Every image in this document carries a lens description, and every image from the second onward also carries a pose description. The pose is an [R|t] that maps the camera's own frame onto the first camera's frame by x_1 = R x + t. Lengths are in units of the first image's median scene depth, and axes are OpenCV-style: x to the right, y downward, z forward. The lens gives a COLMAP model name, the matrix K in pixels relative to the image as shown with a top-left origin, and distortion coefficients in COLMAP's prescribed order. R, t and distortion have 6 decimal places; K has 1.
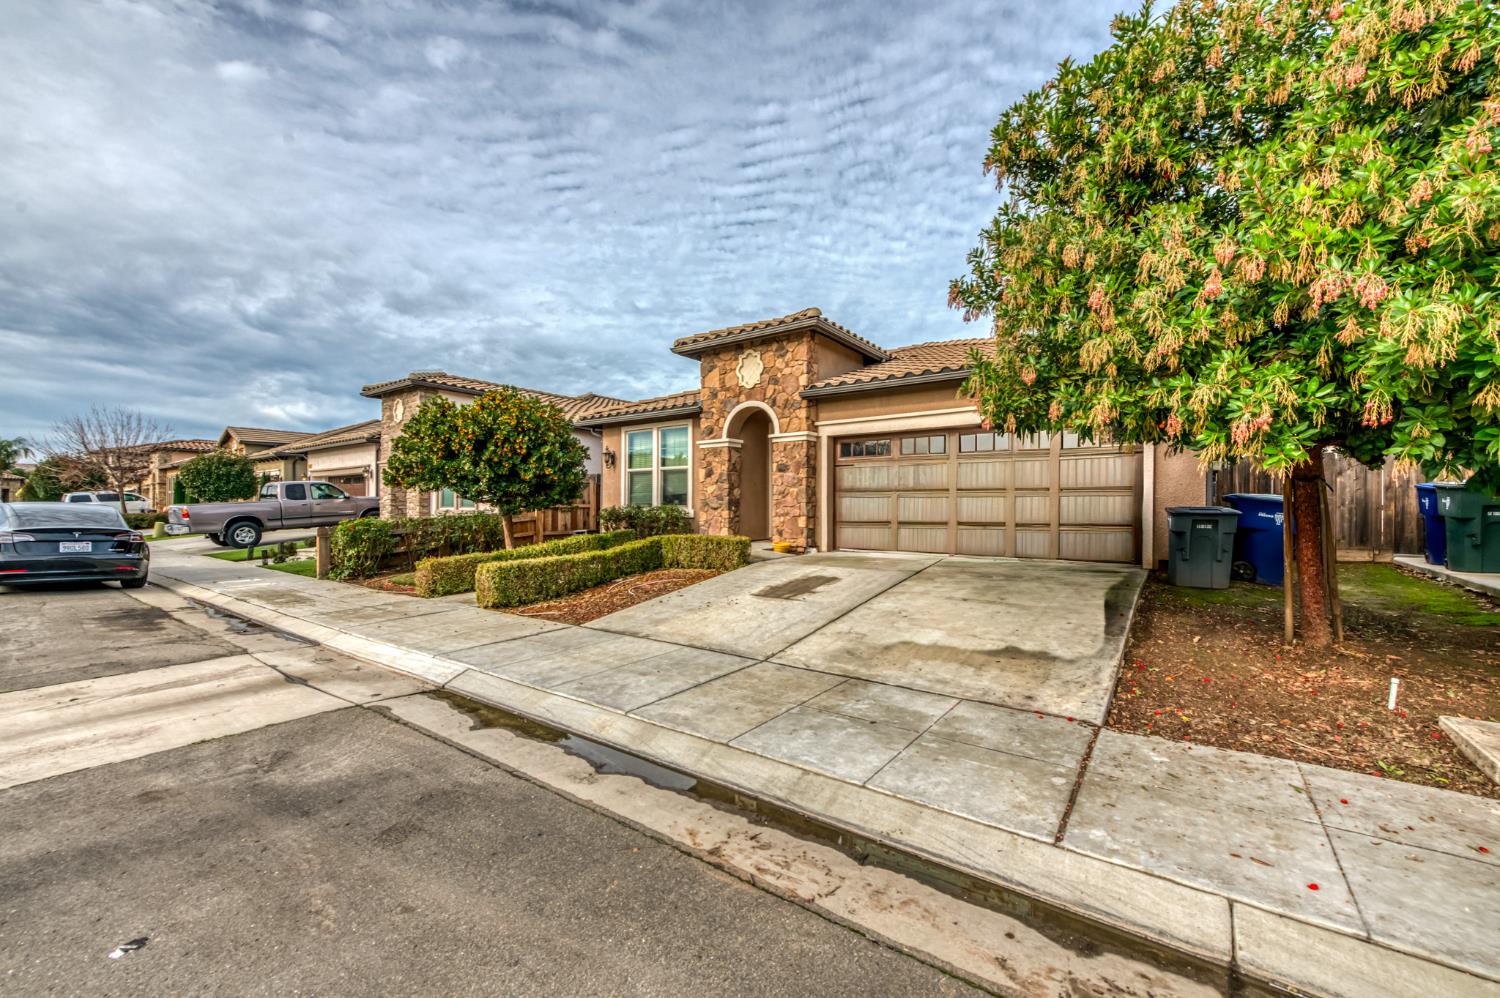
lens RADIAL K [[604.2, 0, 774.7], [0, 604.2, 530.9], [0, 0, 1]] dist [0.008654, -0.003142]
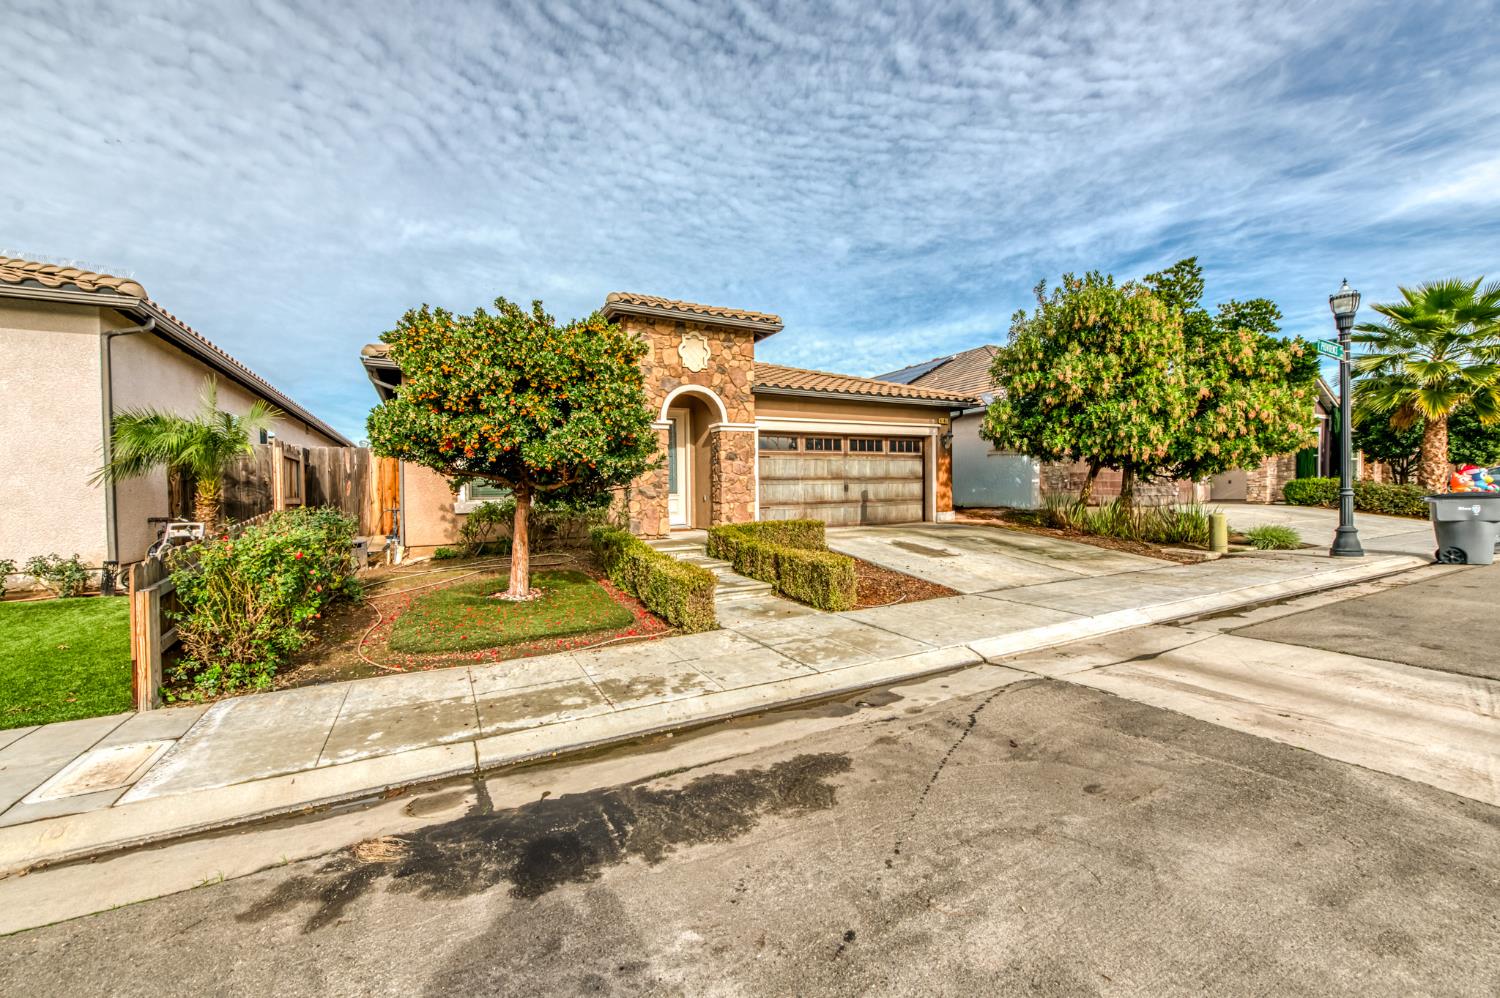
lens RADIAL K [[604.2, 0, 773.3], [0, 604.2, 469.5], [0, 0, 1]] dist [0.008654, -0.003142]
pose [[0.415353, 0.033289, 0.909051, -0.823181], [0.064557, 0.995732, -0.065959, -0.008716], [-0.907367, 0.086082, 0.411431, 0.483054]]
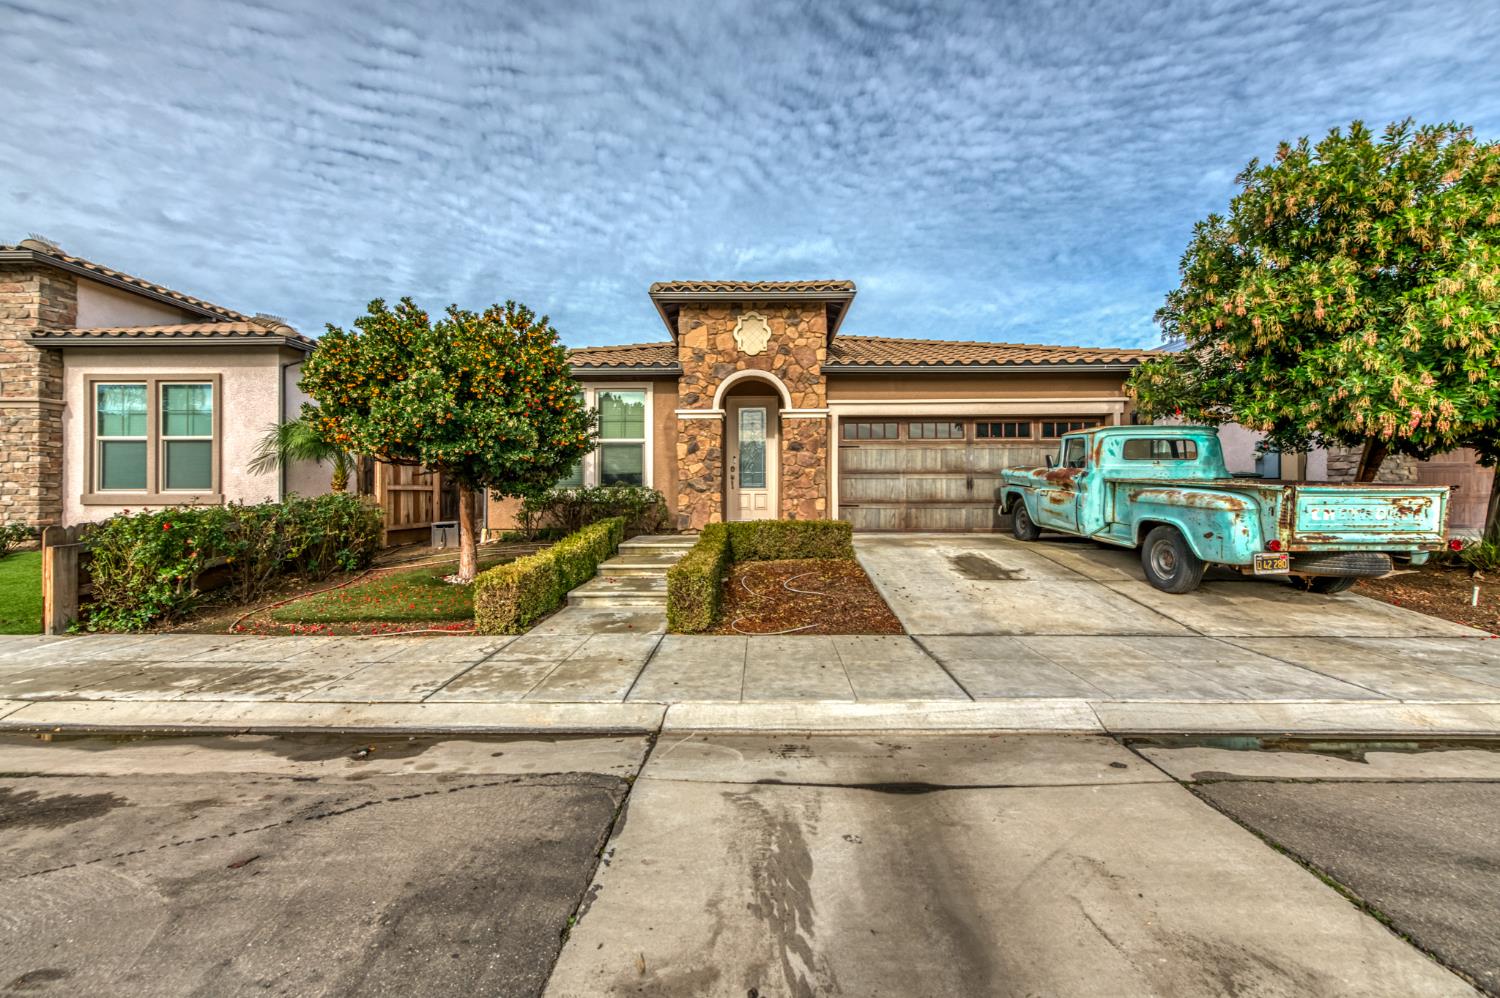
lens RADIAL K [[604.2, 0, 758.9], [0, 604.2, 486.0], [0, 0, 1]] dist [0.008654, -0.003142]
pose [[0.814768, 0.009965, 0.579702, -0.522437], [0.026147, 0.998204, -0.053907, 0.003520], [-0.579197, 0.059079, 0.813044, 0.273183]]
